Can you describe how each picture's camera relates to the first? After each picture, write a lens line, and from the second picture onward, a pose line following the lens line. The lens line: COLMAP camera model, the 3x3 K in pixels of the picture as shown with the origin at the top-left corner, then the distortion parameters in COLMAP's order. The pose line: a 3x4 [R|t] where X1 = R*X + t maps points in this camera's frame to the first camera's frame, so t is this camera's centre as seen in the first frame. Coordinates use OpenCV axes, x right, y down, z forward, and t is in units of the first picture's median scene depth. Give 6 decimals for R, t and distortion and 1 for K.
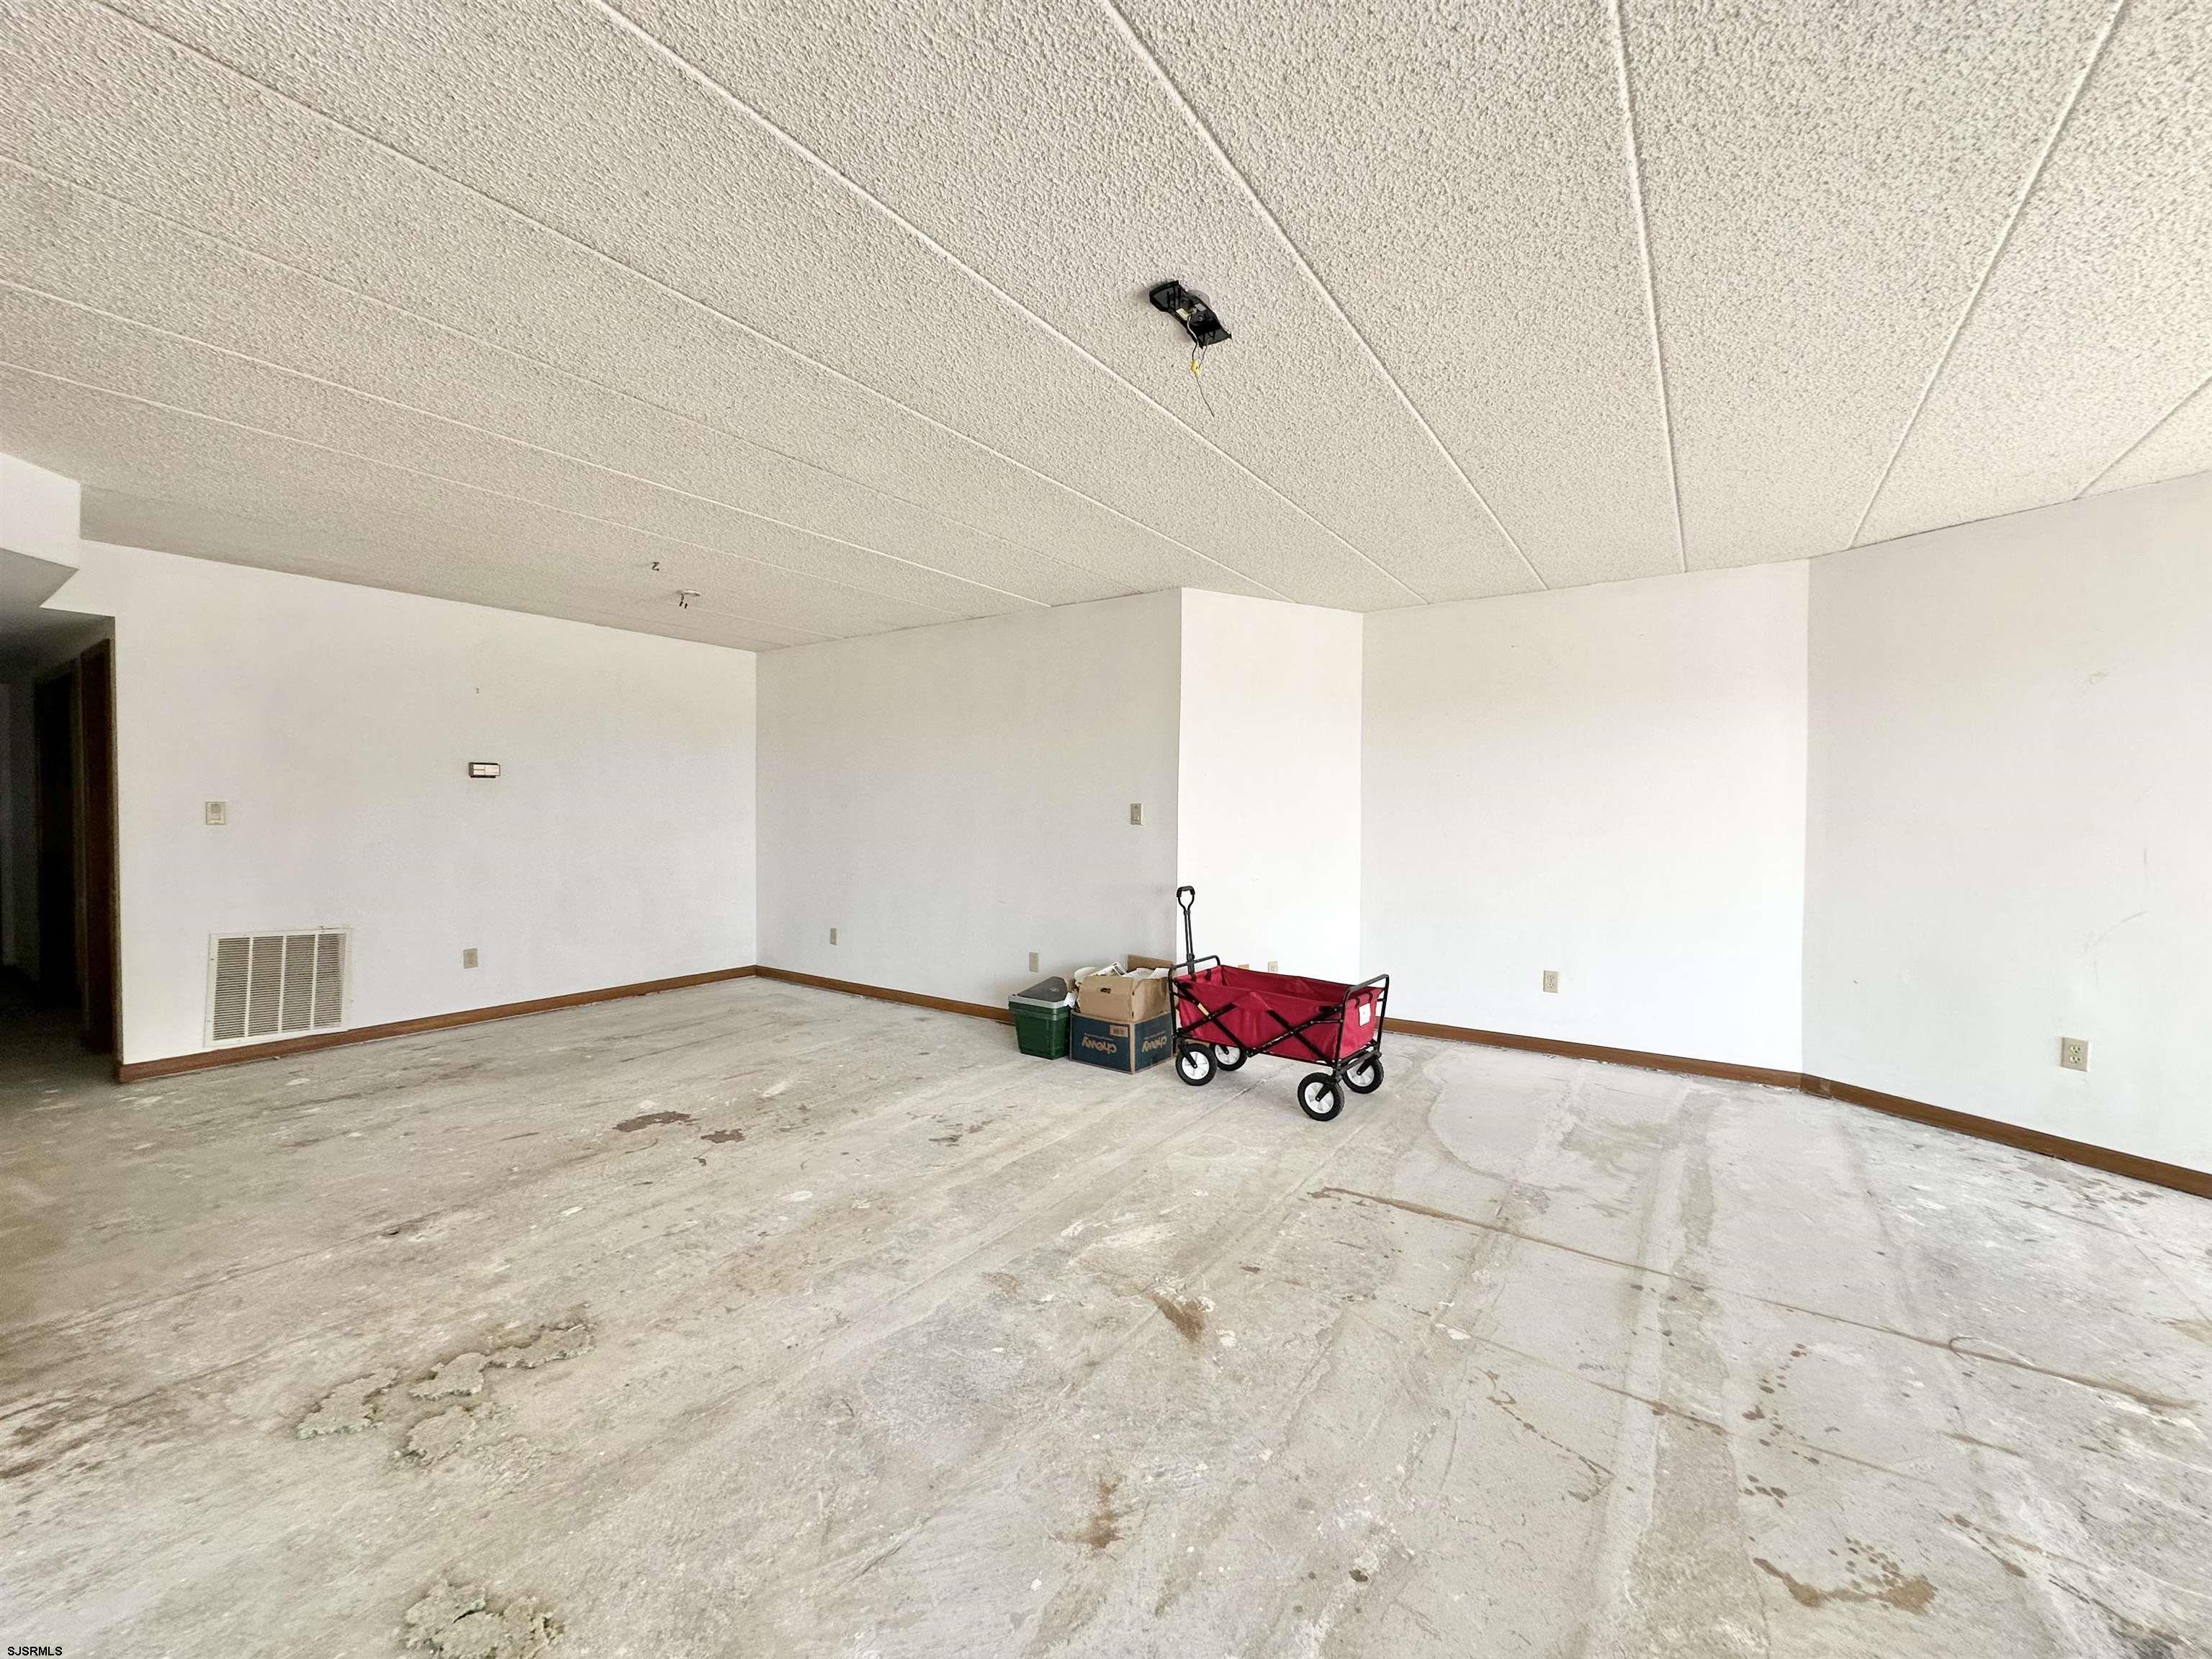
lens RADIAL K [[882.5, 0, 1107.0], [0, 882.5, 828.3], [0, 0, 1]] dist [-0.004732, 0.000808]
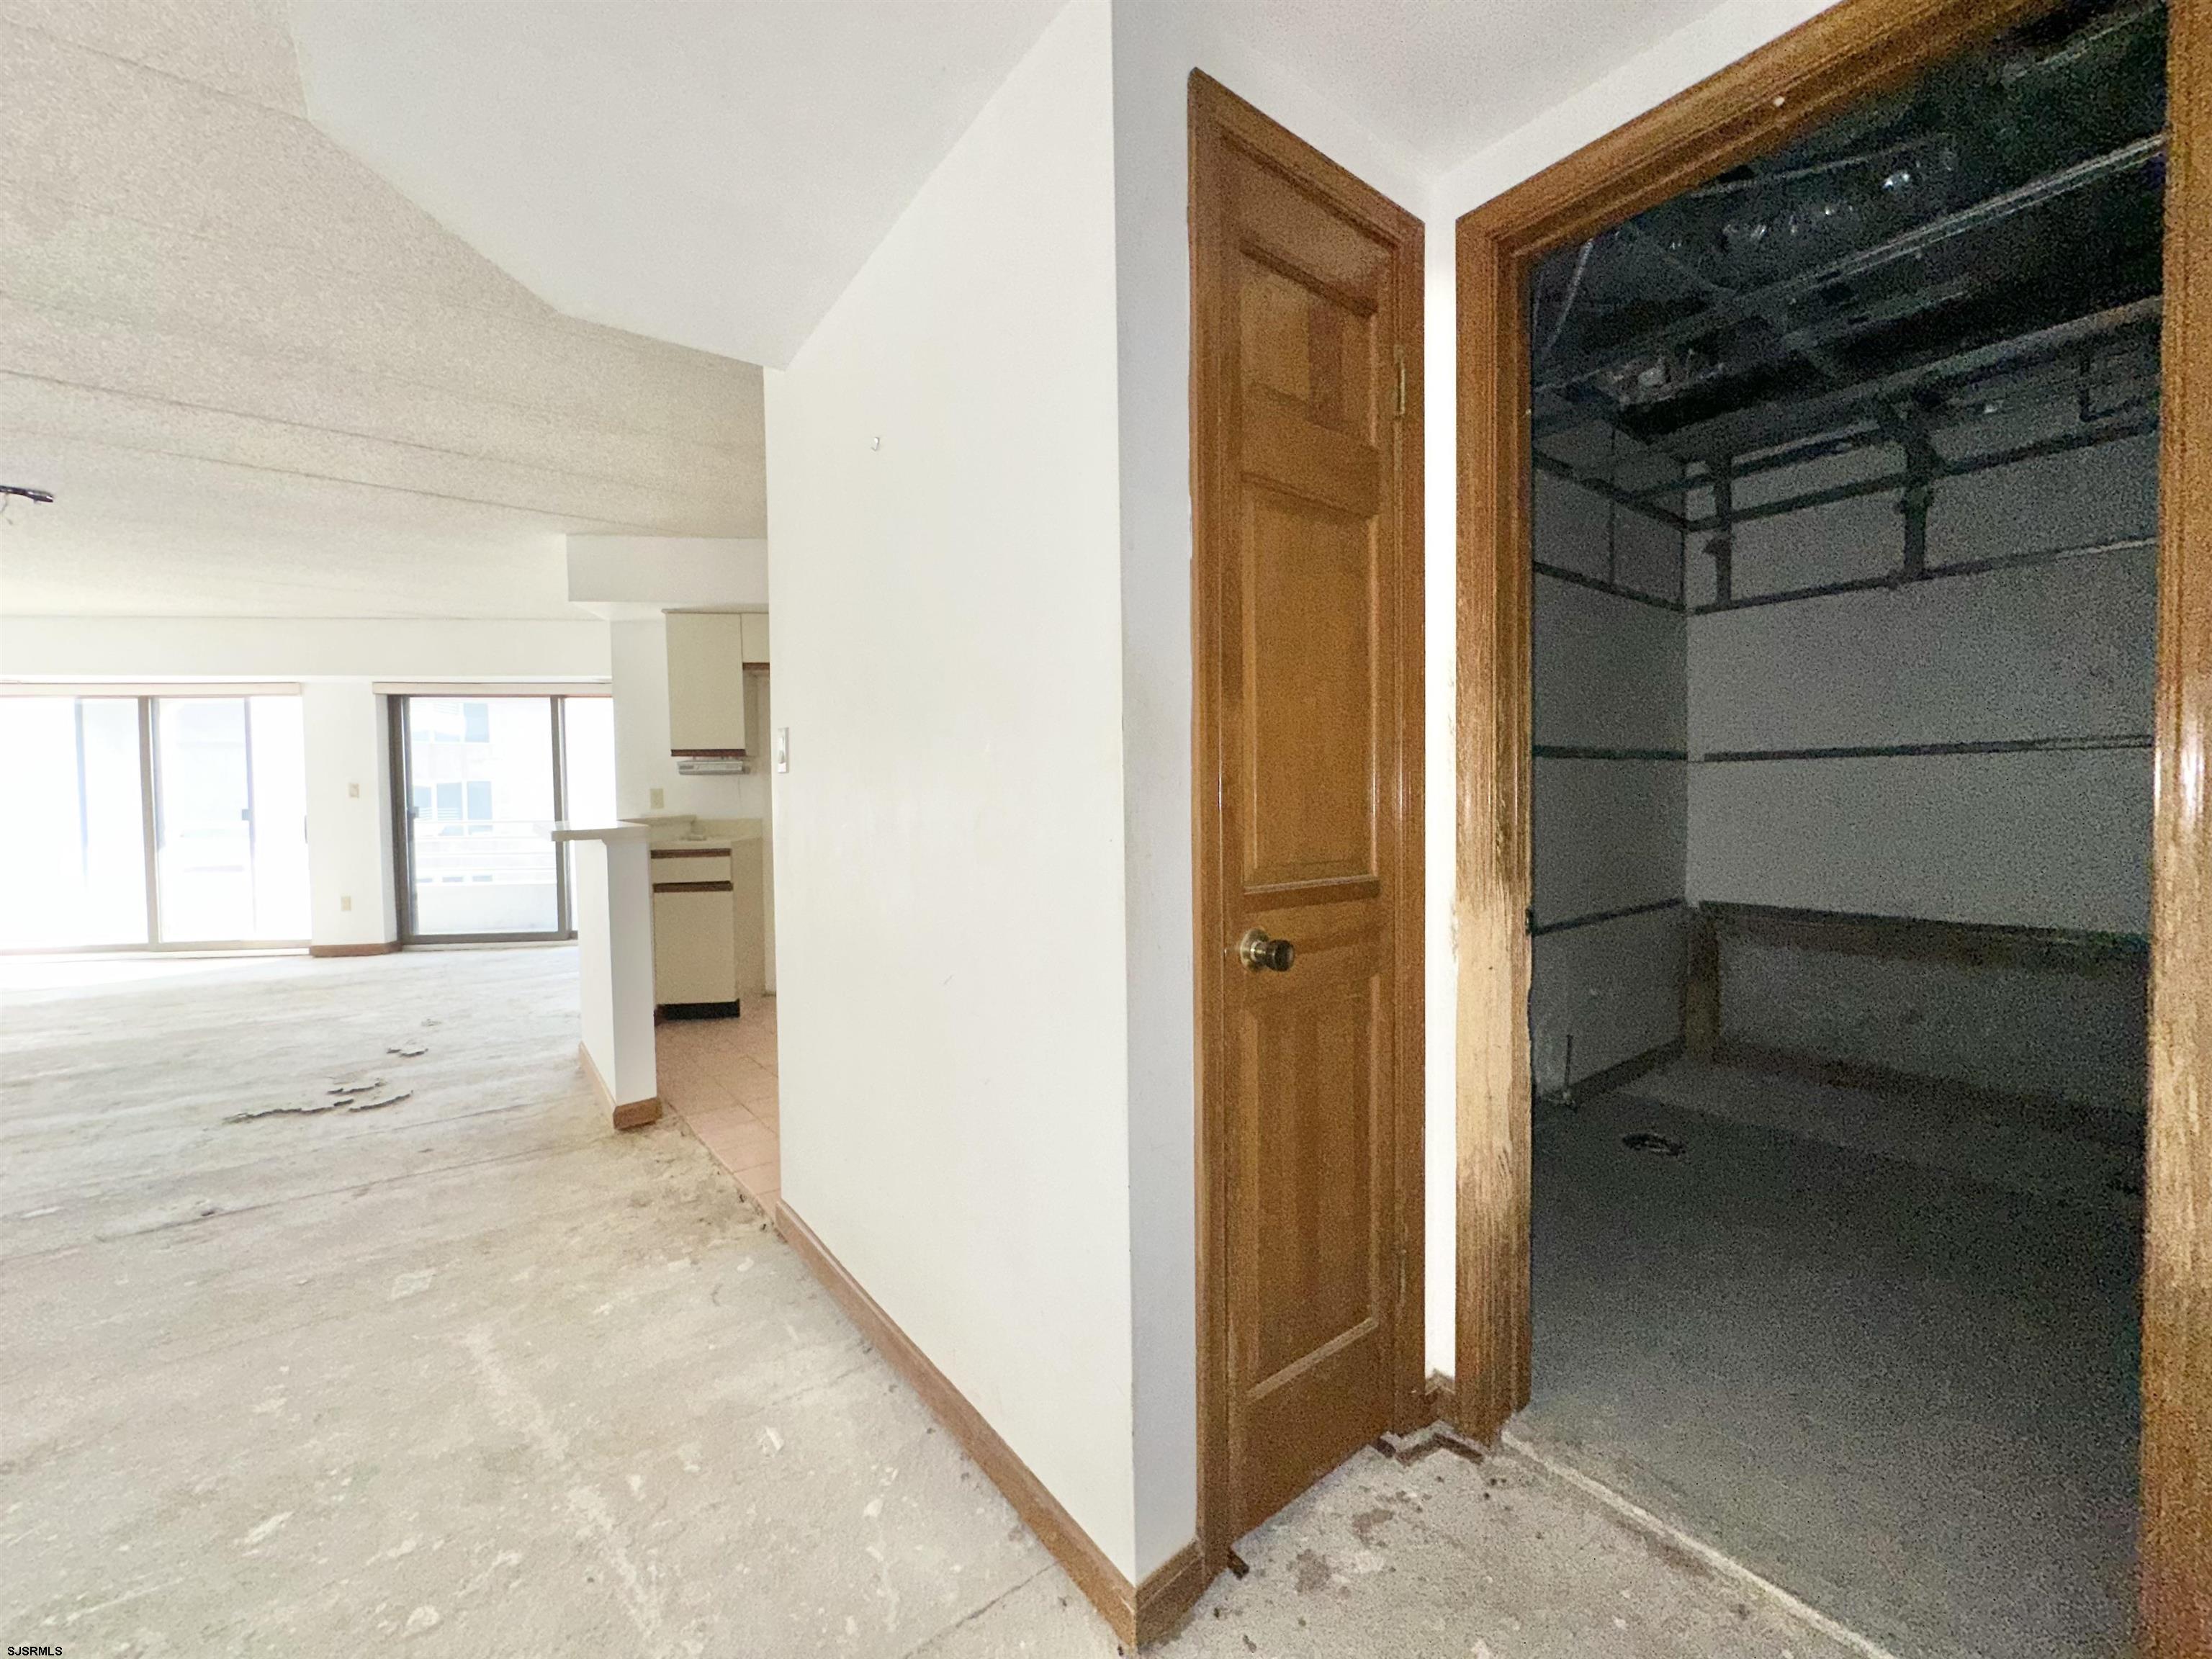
lens RADIAL K [[882.5, 0, 1107.0], [0, 882.5, 828.3], [0, 0, 1]] dist [-0.004732, 0.000808]
pose [[-0.948543, -0.004648, 0.316613, -1.621221], [0.013786, 0.998338, 0.055956, 0.018836], [-0.316347, 0.057441, -0.946903, 1.264663]]
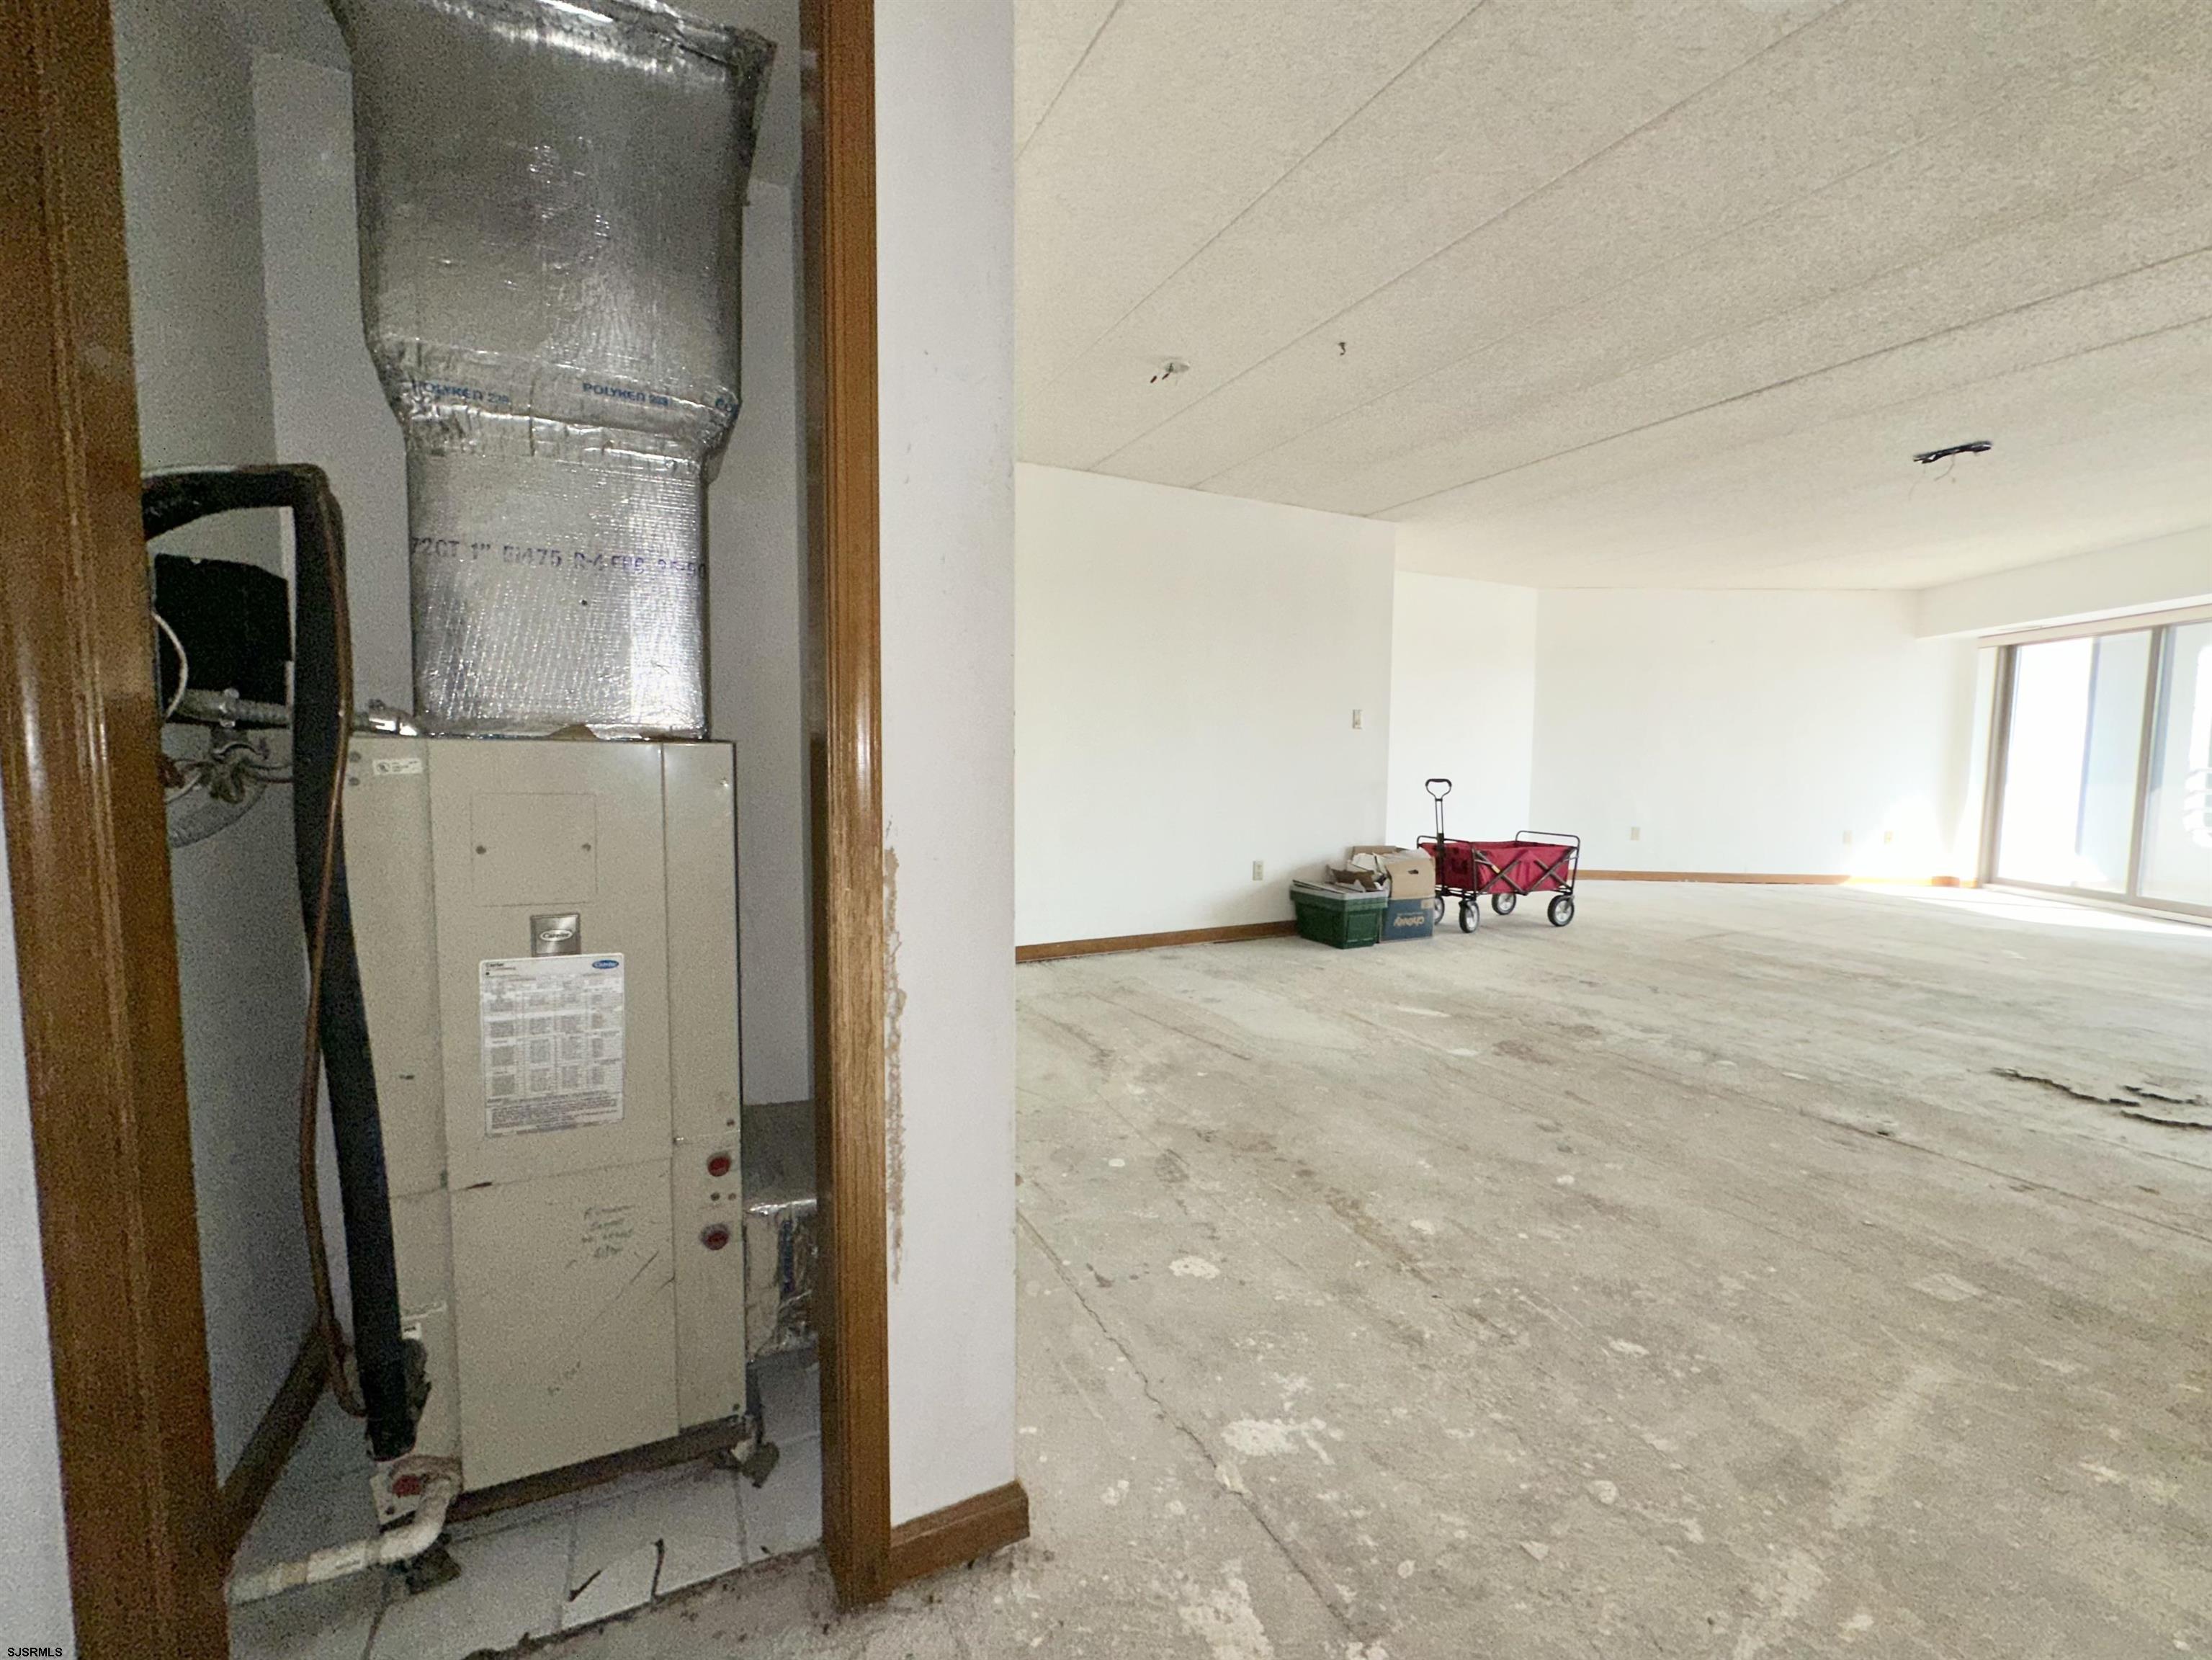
lens RADIAL K [[937.8, 0, 1110.5], [0, 937.8, 827.2], [0, 0, 1]] dist [-0.002167, 0.000277]
pose [[0.477233, -0.071128, 0.875894, -1.678106], [0.015233, 0.997239, 0.072682, 0.041662], [-0.878645, -0.021343, 0.476999, 1.026502]]
